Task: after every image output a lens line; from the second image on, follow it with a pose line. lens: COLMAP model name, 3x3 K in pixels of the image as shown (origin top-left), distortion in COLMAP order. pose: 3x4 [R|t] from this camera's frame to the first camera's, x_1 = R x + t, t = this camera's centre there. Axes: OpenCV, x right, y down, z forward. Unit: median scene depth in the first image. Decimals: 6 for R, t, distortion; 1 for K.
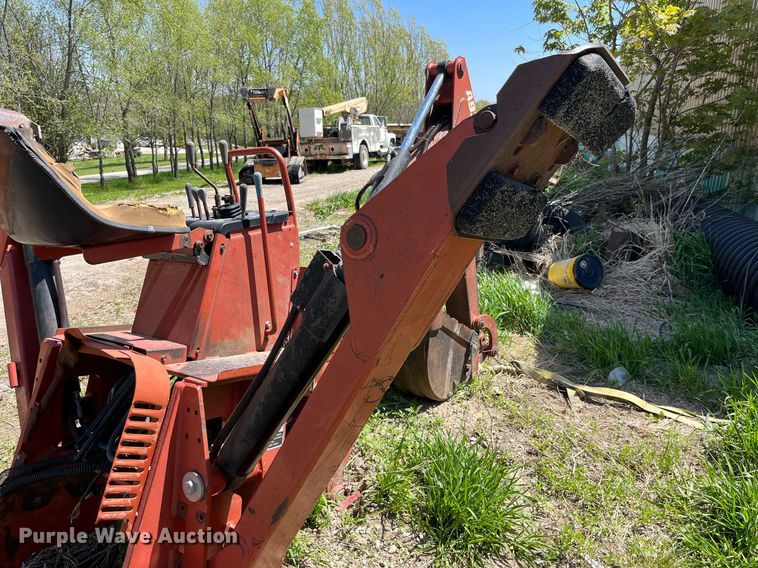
lens RADIAL K [[576.0, 0, 383.5], [0, 576.0, 288.1], [0, 0, 1]] dist [0.064898, -0.099869]
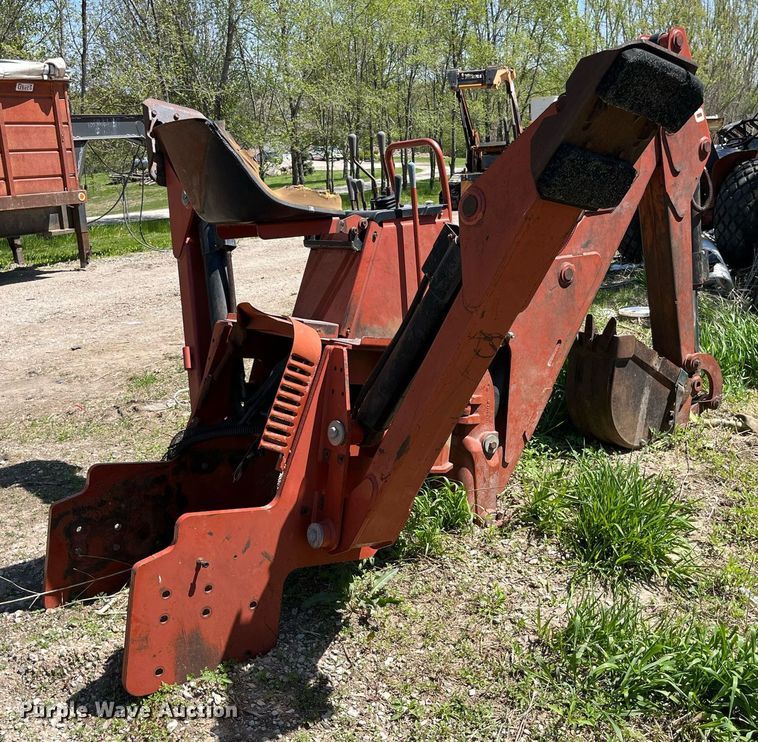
lens RADIAL K [[884.9, 0, 423.5], [0, 884.9, 393.1], [0, 0, 1]] dist [0.113114, -0.206581]
pose [[0.964647, 0.055266, -0.257687, 0.226250], [-0.050485, 0.998408, 0.025136, 0.162555], [0.258666, -0.011238, 0.965901, -0.512110]]
